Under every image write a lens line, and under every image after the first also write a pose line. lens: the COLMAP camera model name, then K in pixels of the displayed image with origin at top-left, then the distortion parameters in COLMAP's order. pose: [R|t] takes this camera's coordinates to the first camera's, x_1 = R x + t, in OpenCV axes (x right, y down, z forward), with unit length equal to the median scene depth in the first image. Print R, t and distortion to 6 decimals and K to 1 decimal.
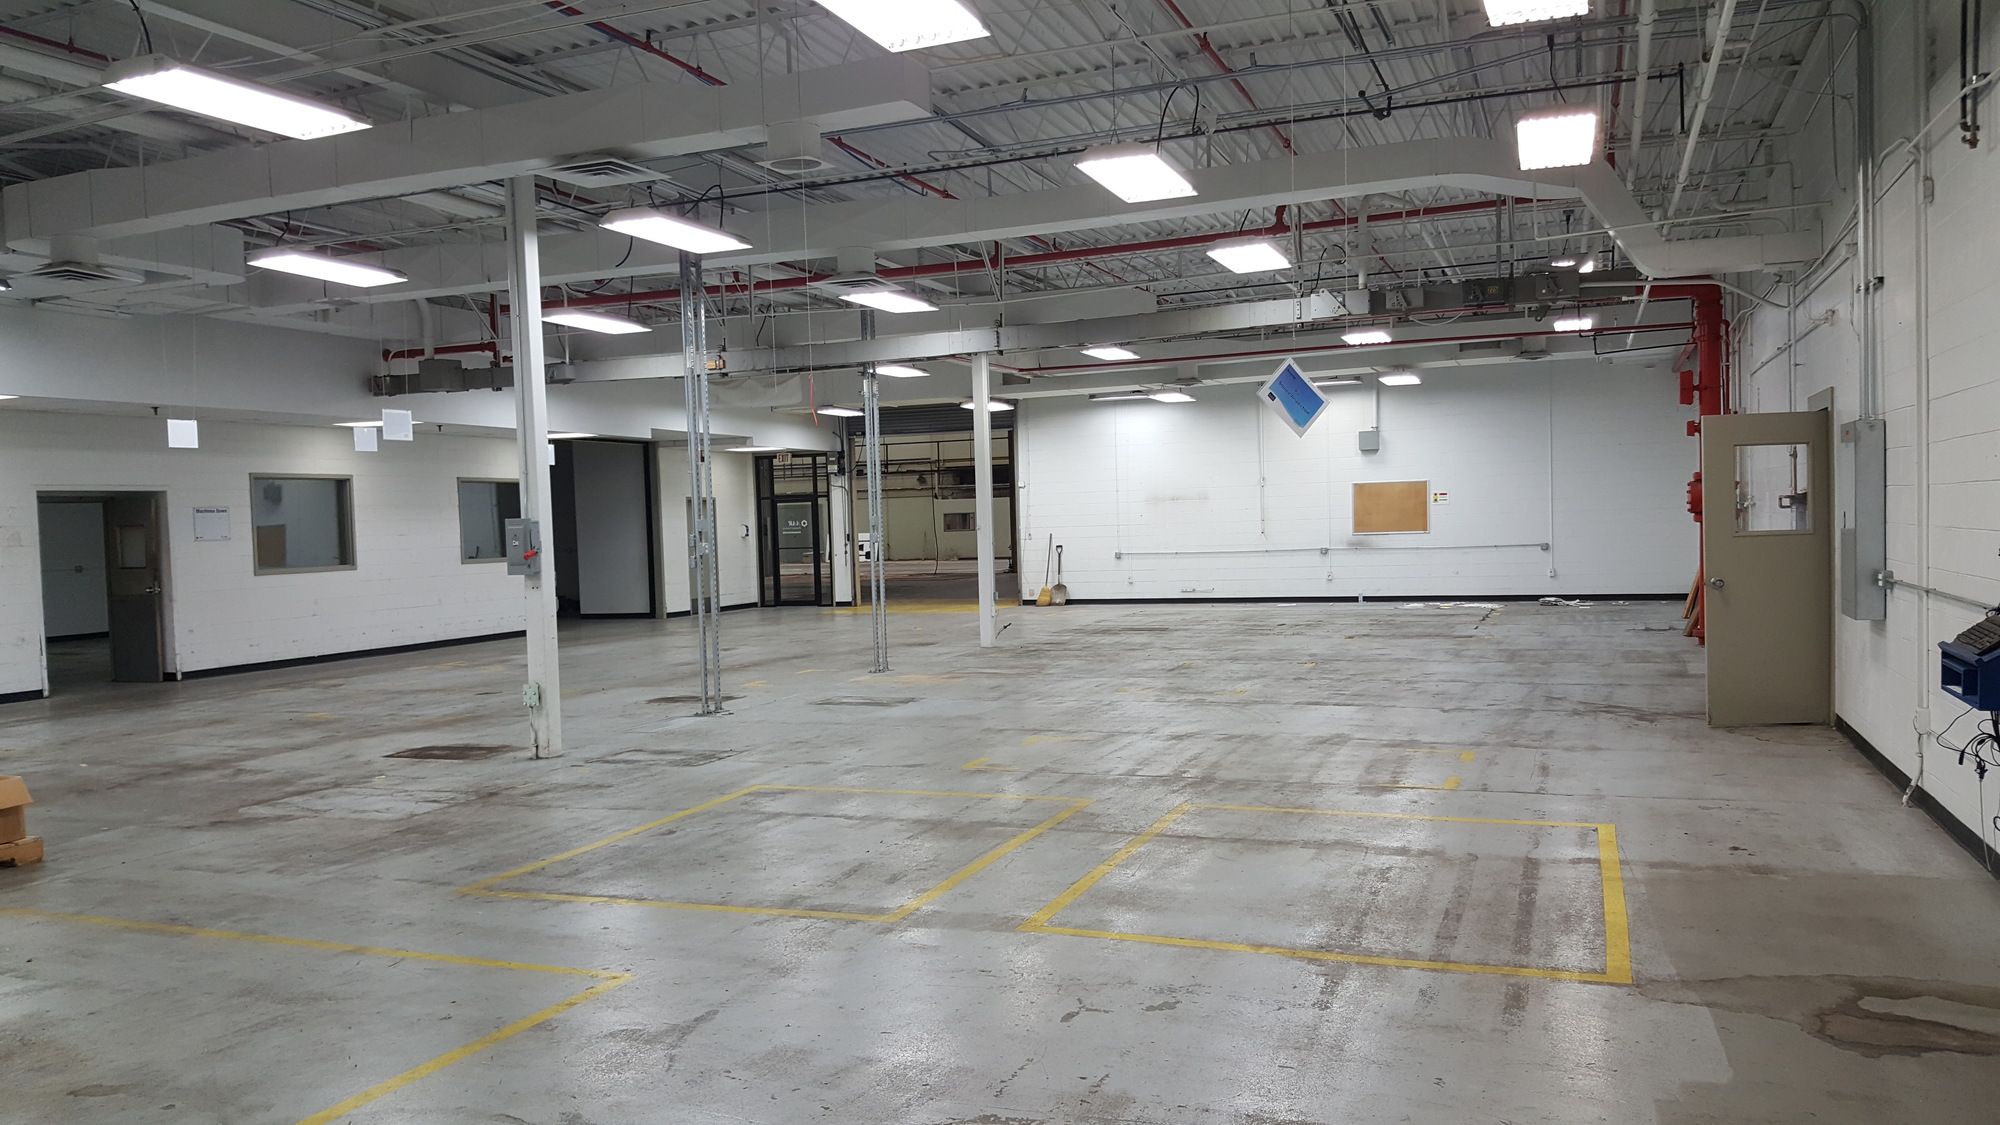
lens RADIAL K [[1491.2, 0, 1006.4], [0, 1491.2, 604.3], [0, 0, 1]] dist [0.219947, -0.438403]
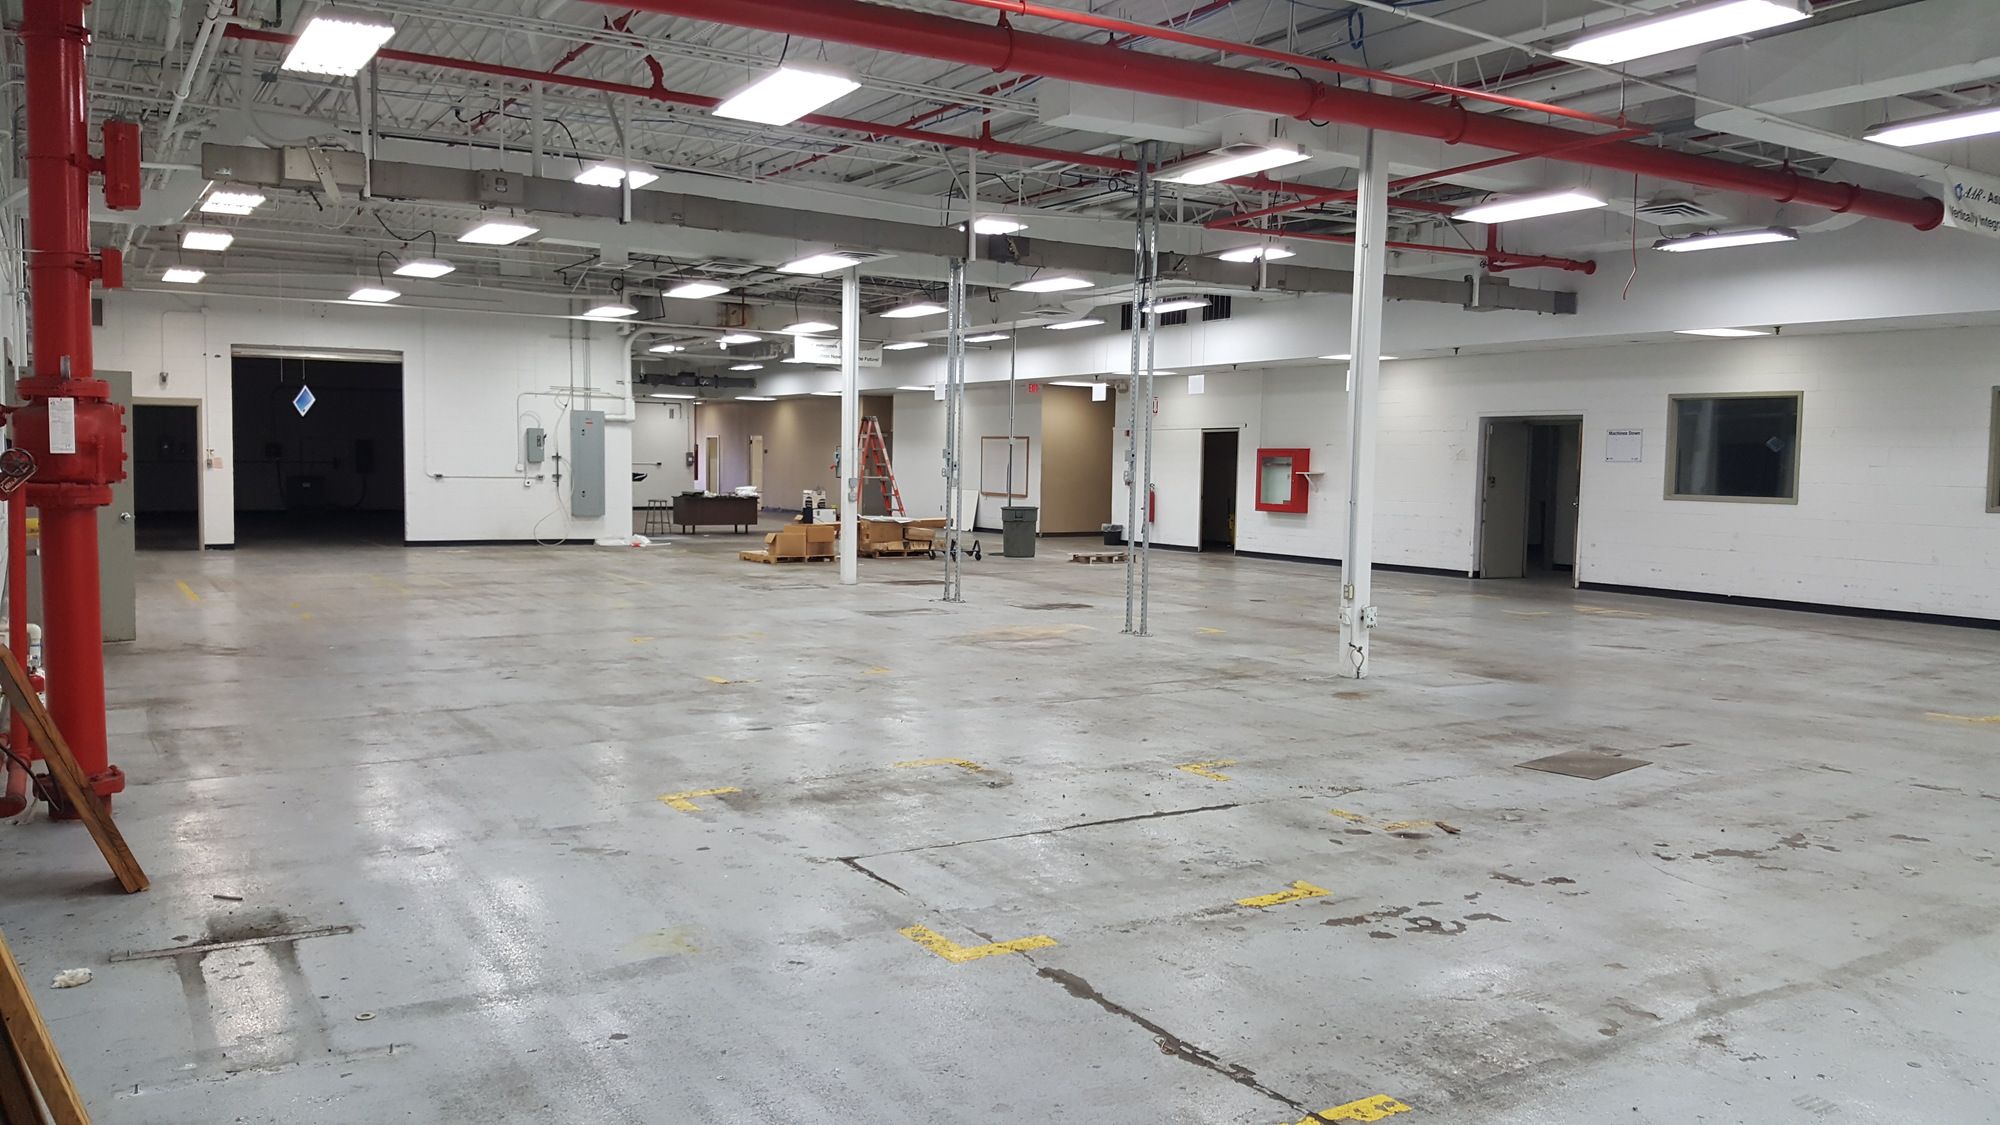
lens RADIAL K [[1491.2, 0, 1006.4], [0, 1491.2, 604.3], [0, 0, 1]] dist [0.219947, -0.438403]
pose [[-0.583461, 0.106901, -0.805075, 0.582963], [-0.040460, 0.986242, 0.160280, -0.098591], [0.811133, 0.126090, -0.571108, 1.302477]]
